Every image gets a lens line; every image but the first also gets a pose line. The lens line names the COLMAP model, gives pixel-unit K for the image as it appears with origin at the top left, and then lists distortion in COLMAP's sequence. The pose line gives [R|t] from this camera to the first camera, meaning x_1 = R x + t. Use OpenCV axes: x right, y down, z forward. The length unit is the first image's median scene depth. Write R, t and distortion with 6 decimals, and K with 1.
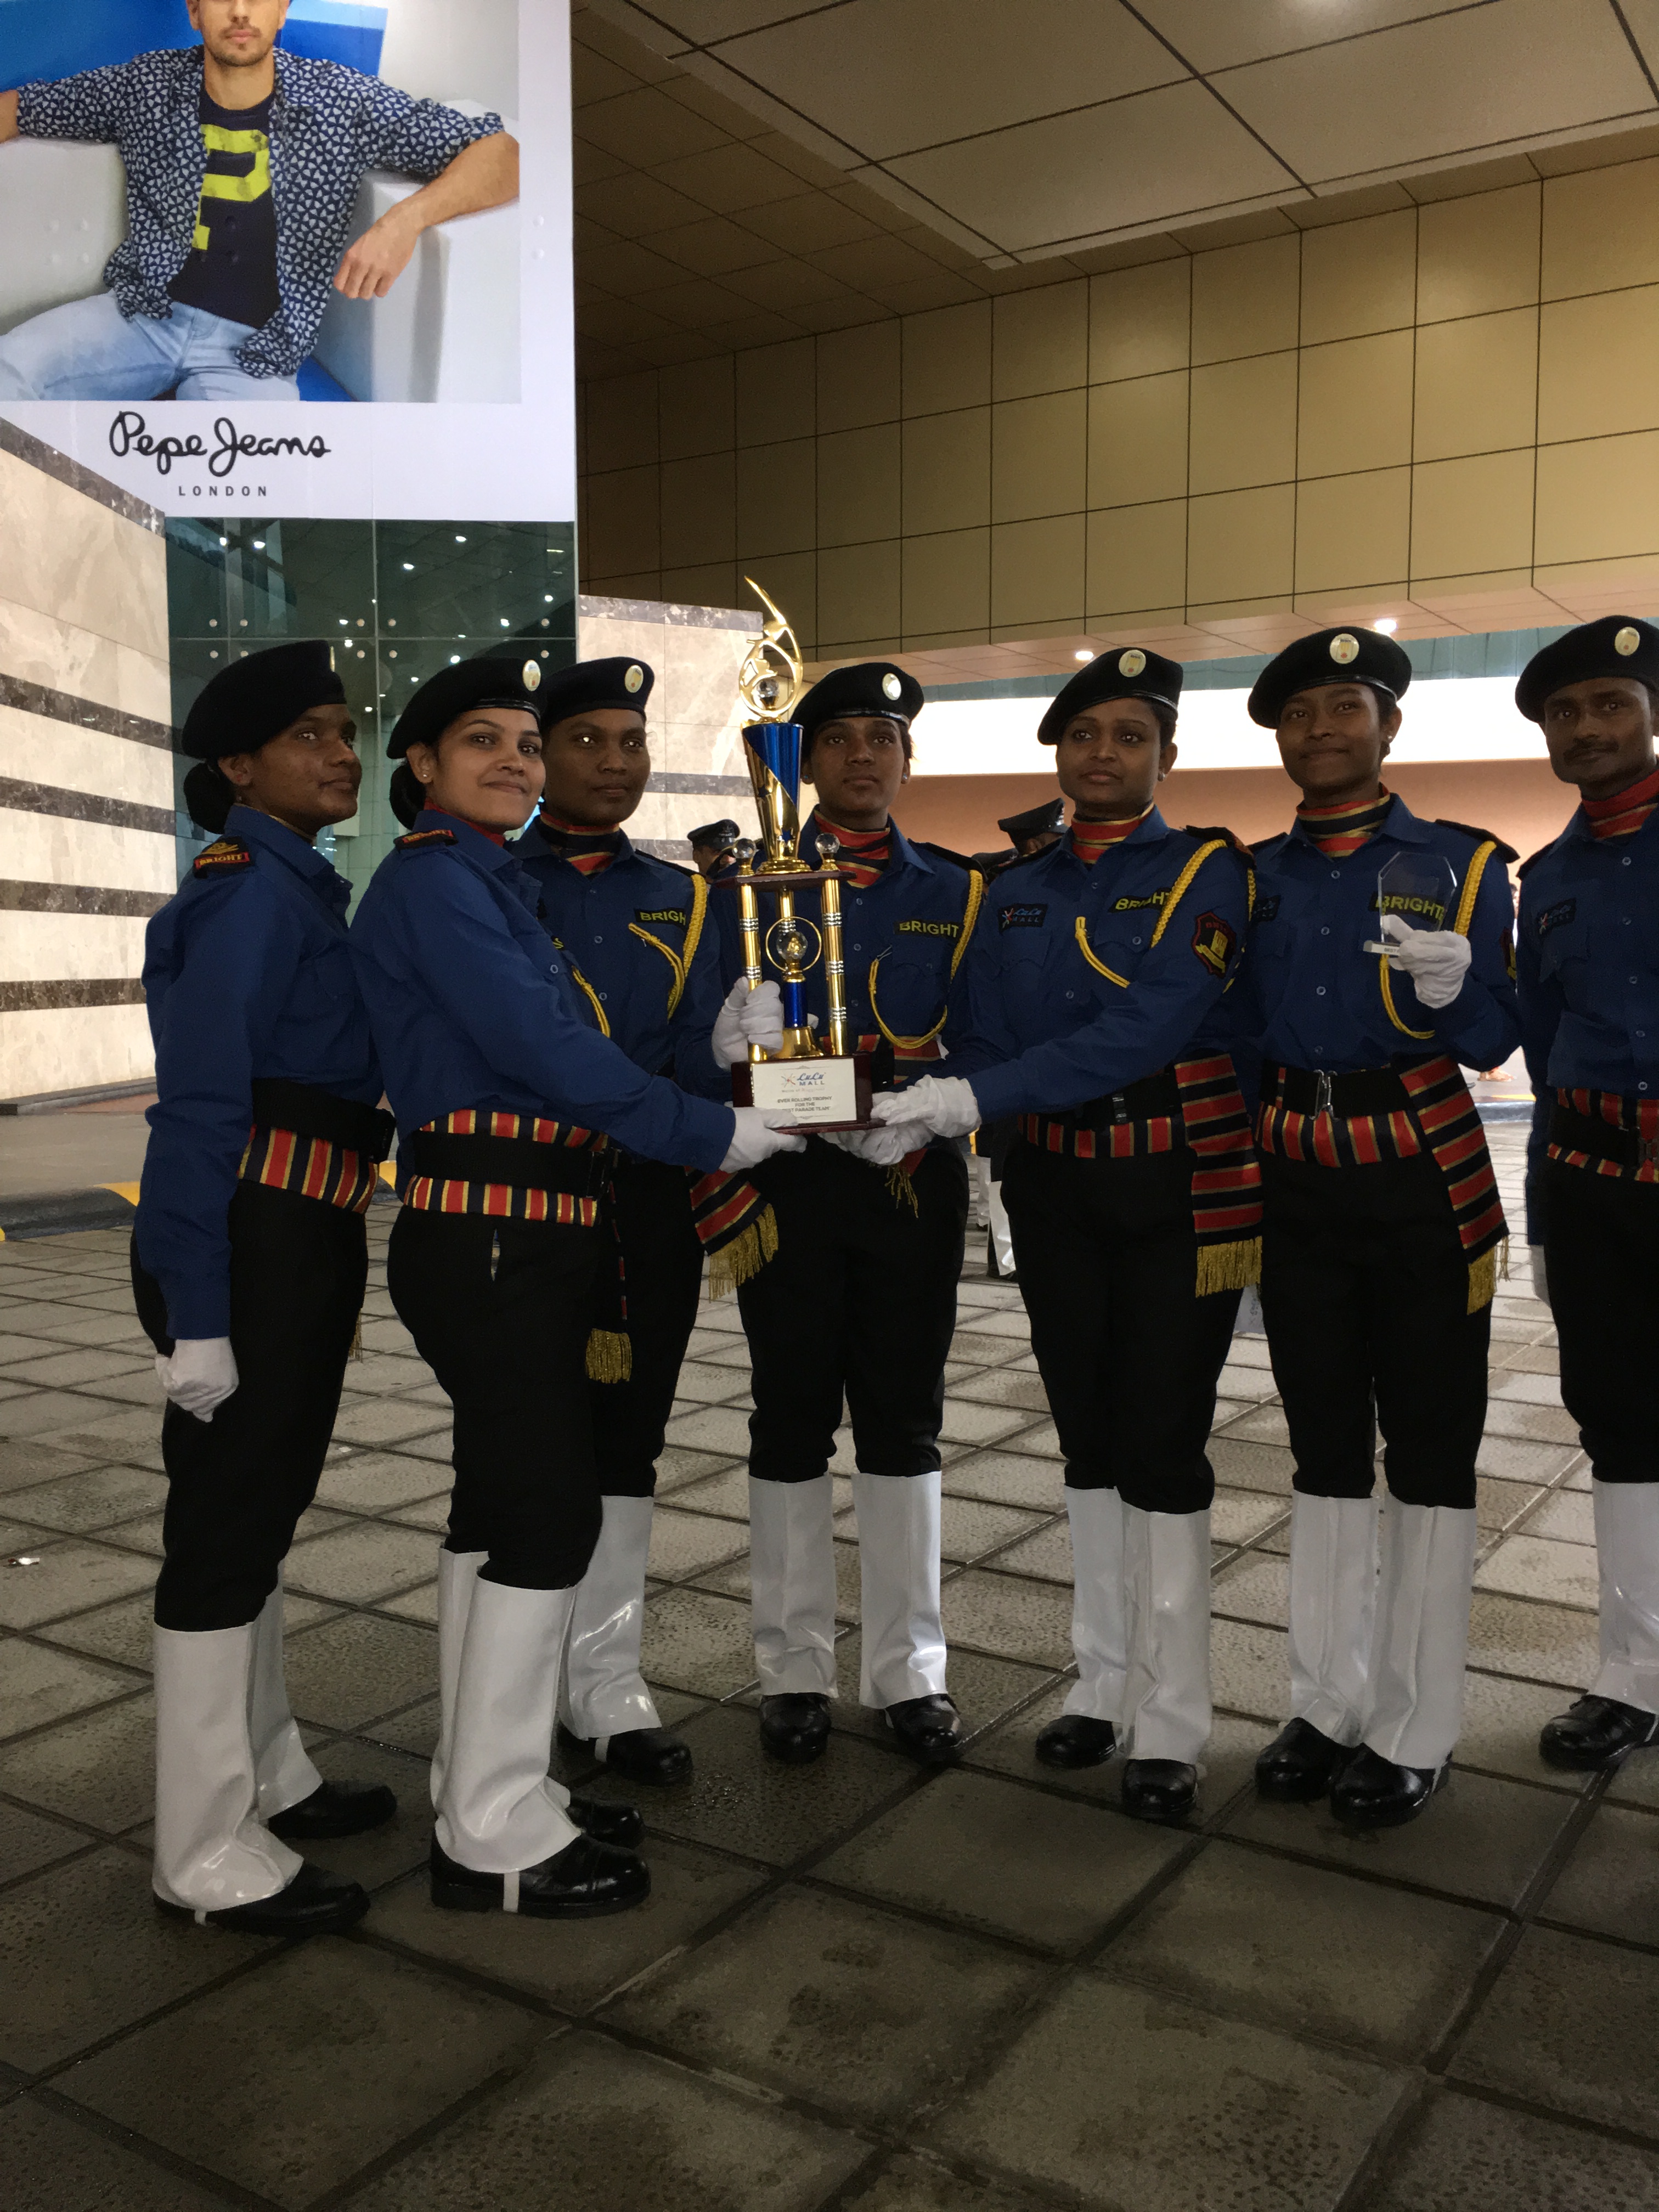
lens RADIAL K [[1885.0, 0, 829.5], [0, 1885.0, 1106.0], [0, 0, 1]] dist [0.016624, -0.031387]
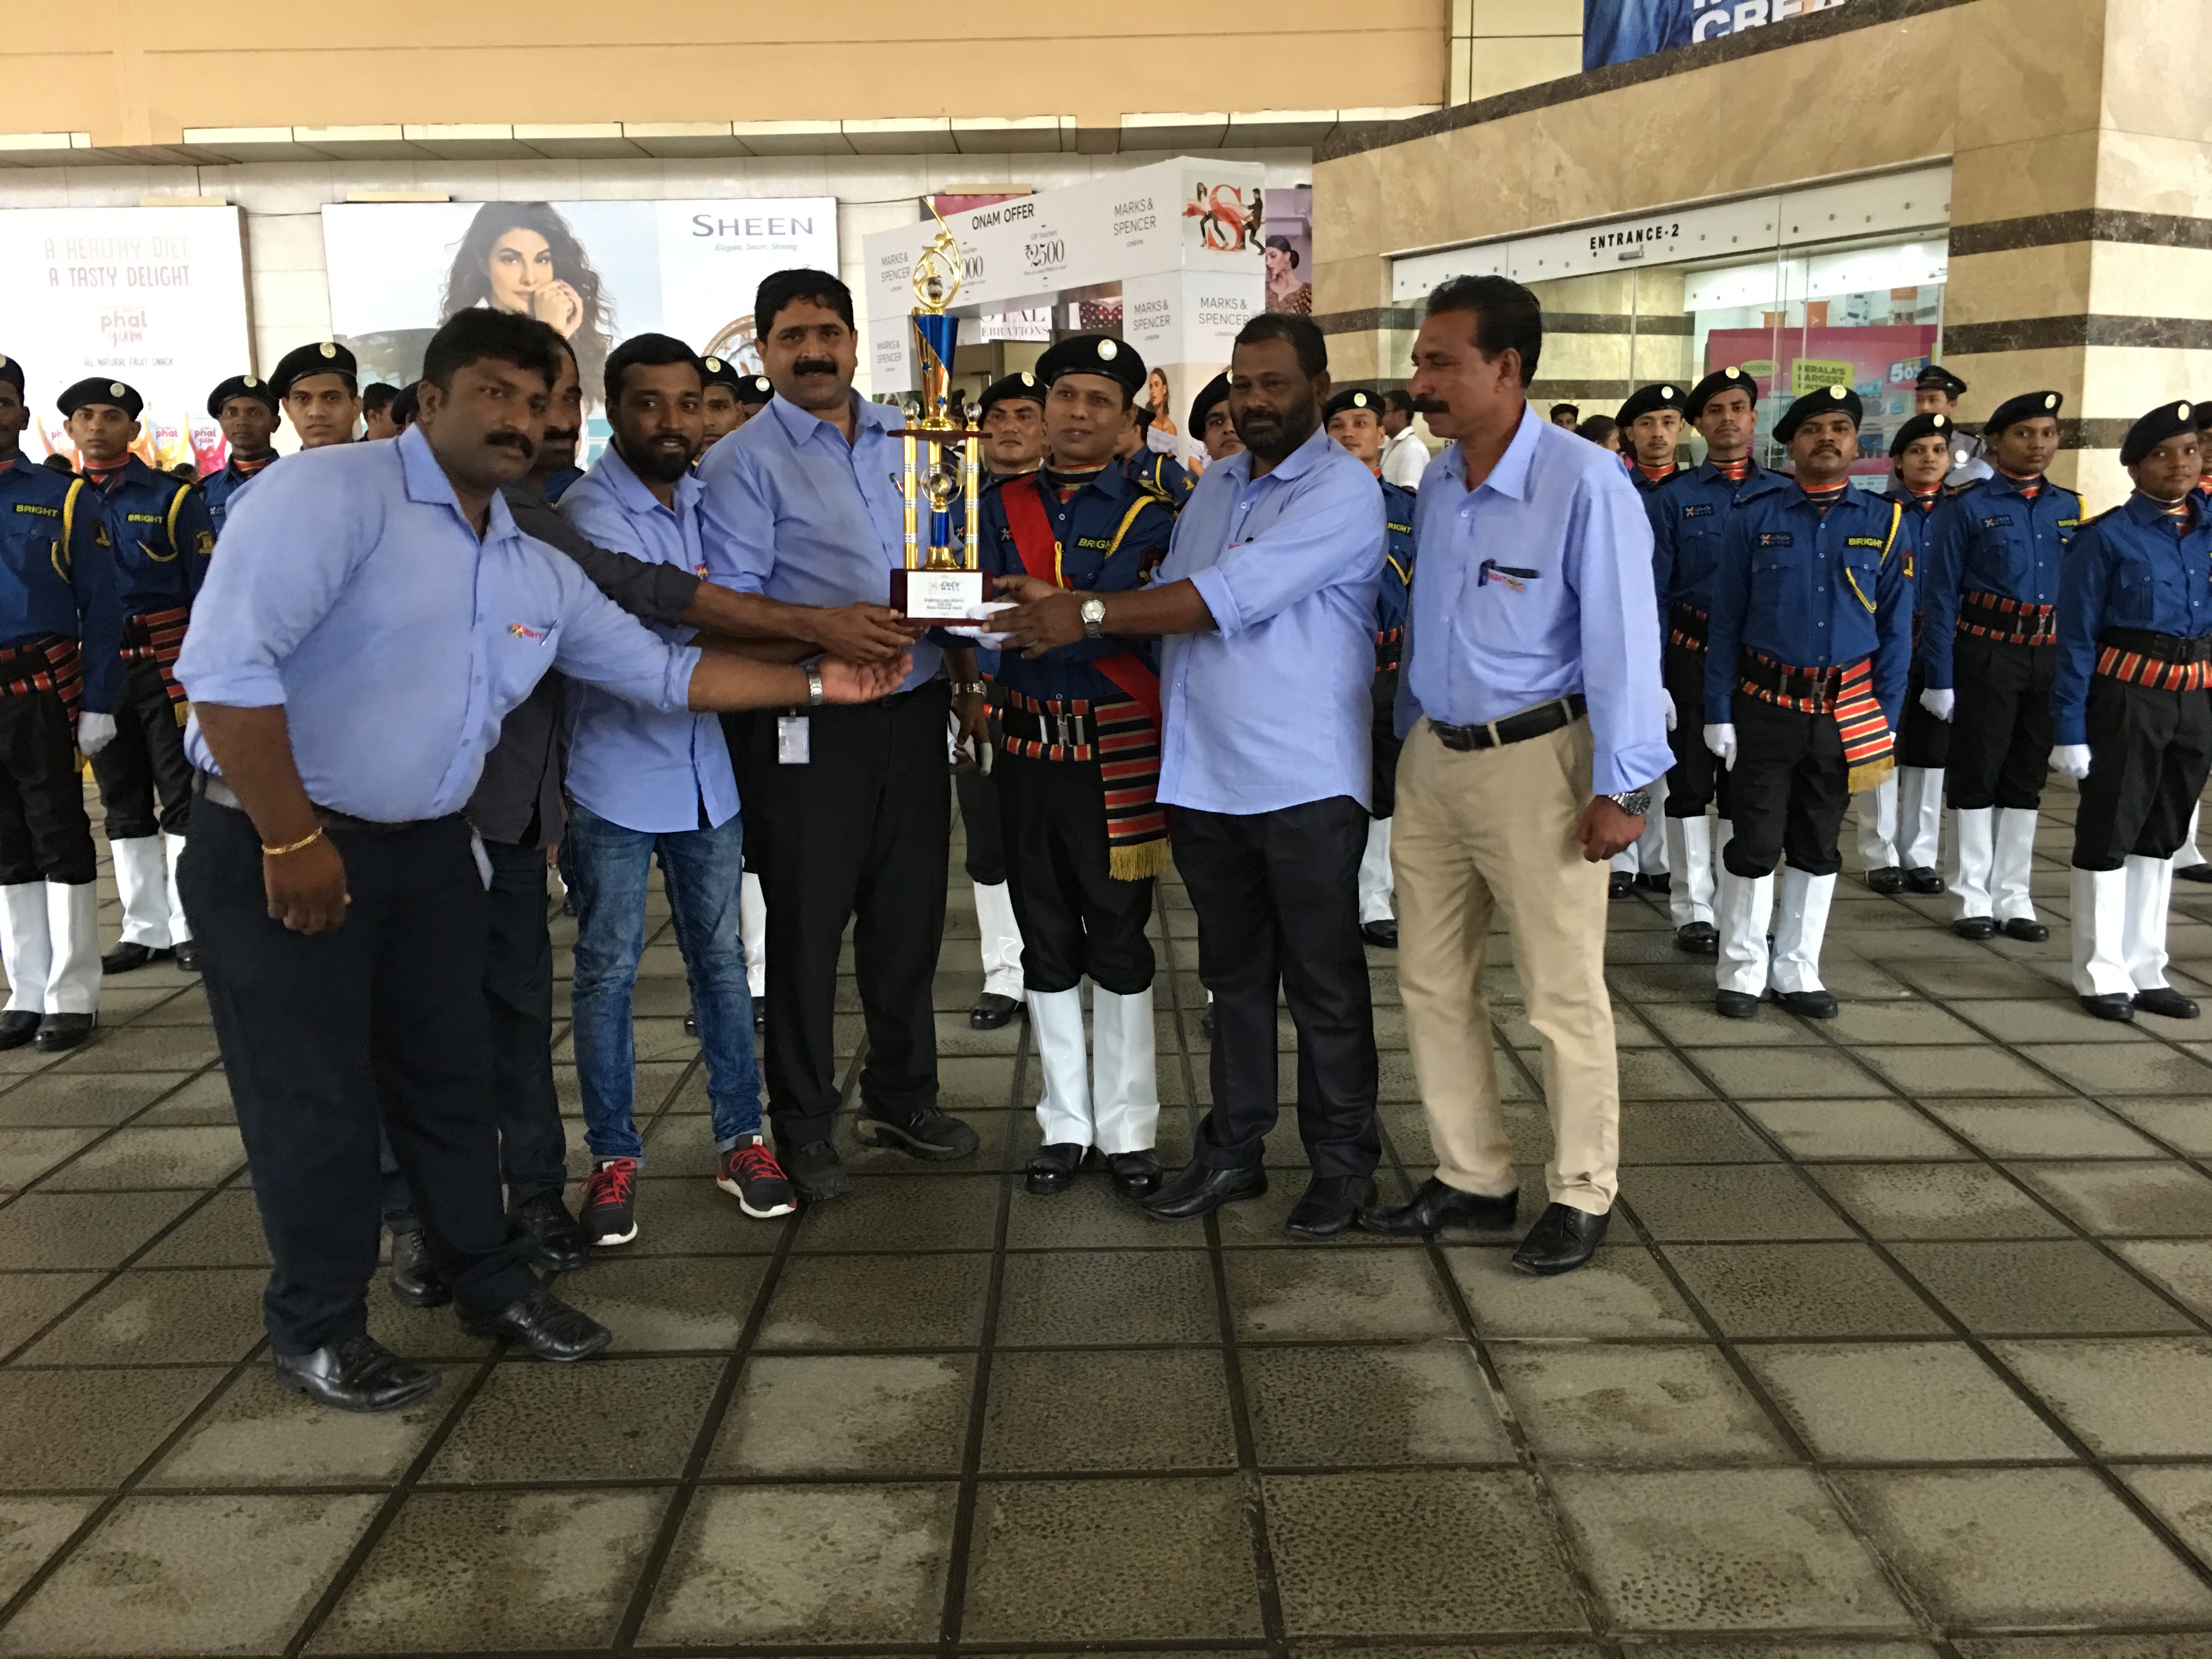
lens RADIAL K [[1885.0, 0, 1107.6], [0, 1885.0, 820.7], [0, 0, 1]] dist [0.016624, -0.031387]
pose [[0.538002, 0.139111, -0.831386, 0.125142], [-0.044268, 0.989590, 0.136936, -0.017467], [0.841780, -0.036868, 0.538560, -0.007851]]
